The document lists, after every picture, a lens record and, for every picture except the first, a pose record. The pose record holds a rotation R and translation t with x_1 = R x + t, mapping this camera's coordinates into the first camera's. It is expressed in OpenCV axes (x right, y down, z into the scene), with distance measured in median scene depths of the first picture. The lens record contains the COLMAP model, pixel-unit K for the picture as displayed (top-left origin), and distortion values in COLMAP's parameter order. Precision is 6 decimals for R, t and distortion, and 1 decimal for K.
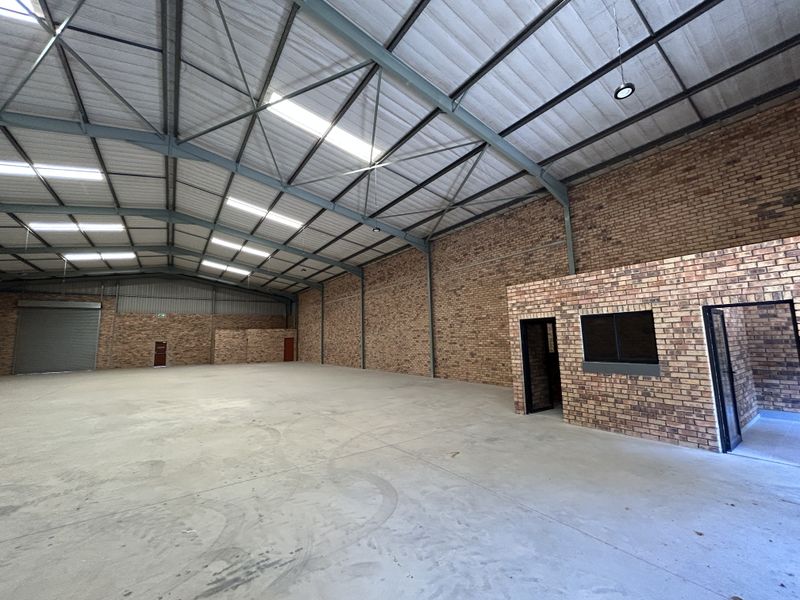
lens RADIAL K [[323.4, 0, 399.8], [0, 323.4, 299.1], [0, 0, 1]] dist [-0.000727, 0.000651]
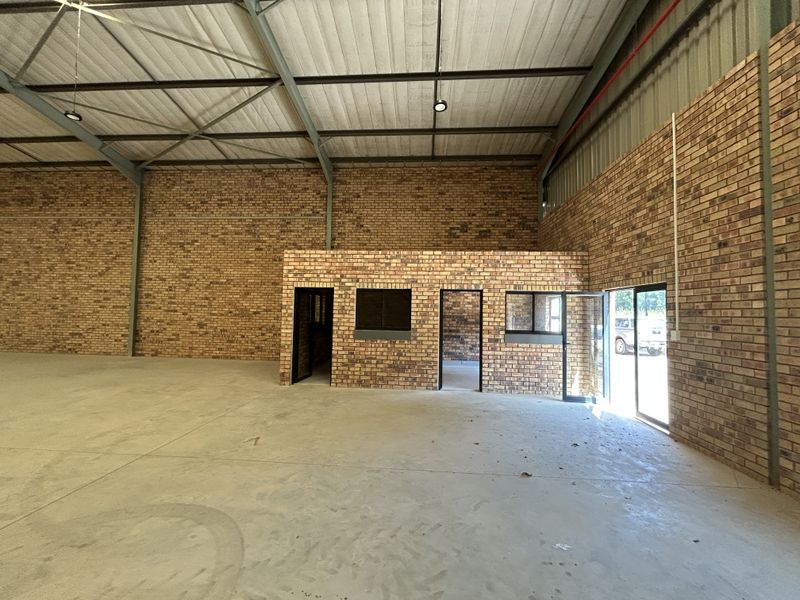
lens RADIAL K [[323.4, 0, 399.8], [0, 323.4, 299.1], [0, 0, 1]] dist [-0.000727, 0.000651]
pose [[0.633094, 0.067959, 0.771086, -0.176119], [-0.129831, 0.991350, 0.019224, 0.042388], [-0.763109, -0.112281, 0.636441, 0.167643]]
